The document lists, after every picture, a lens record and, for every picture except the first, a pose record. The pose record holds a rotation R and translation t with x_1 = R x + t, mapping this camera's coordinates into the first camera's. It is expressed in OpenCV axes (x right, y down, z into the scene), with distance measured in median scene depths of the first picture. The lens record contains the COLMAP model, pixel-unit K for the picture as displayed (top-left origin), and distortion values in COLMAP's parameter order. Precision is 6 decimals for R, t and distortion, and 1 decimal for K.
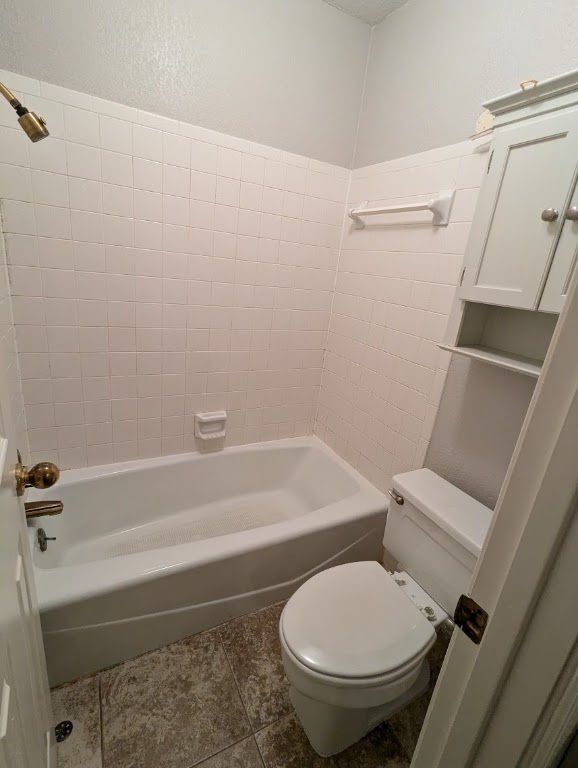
lens RADIAL K [[366.9, 0, 288.9], [0, 366.9, 383.6], [0, 0, 1]] dist [-0.000065, -0.000098]
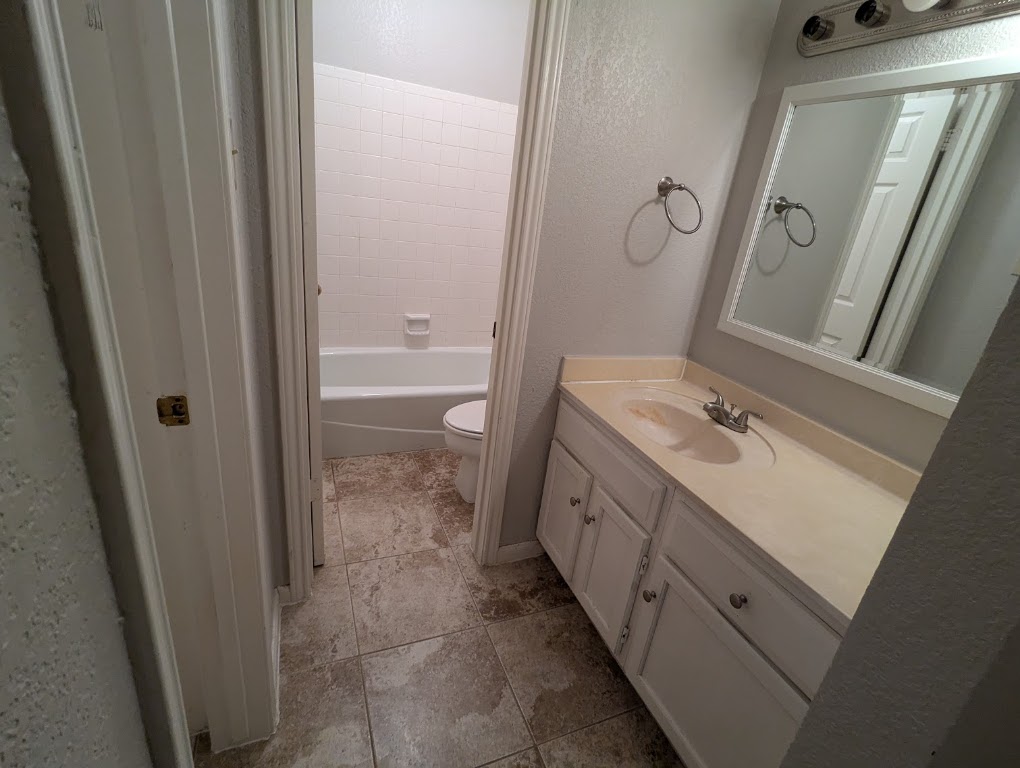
lens RADIAL K [[487.2, 0, 510.5], [0, 487.2, 383.5], [0, 0, 1]] dist [-0.000065, -0.000098]
pose [[0.995808, 0.044076, -0.080153, 0.306236], [-0.040679, 0.998224, 0.043525, 0.300595], [0.081929, -0.040082, 0.995832, -0.772095]]
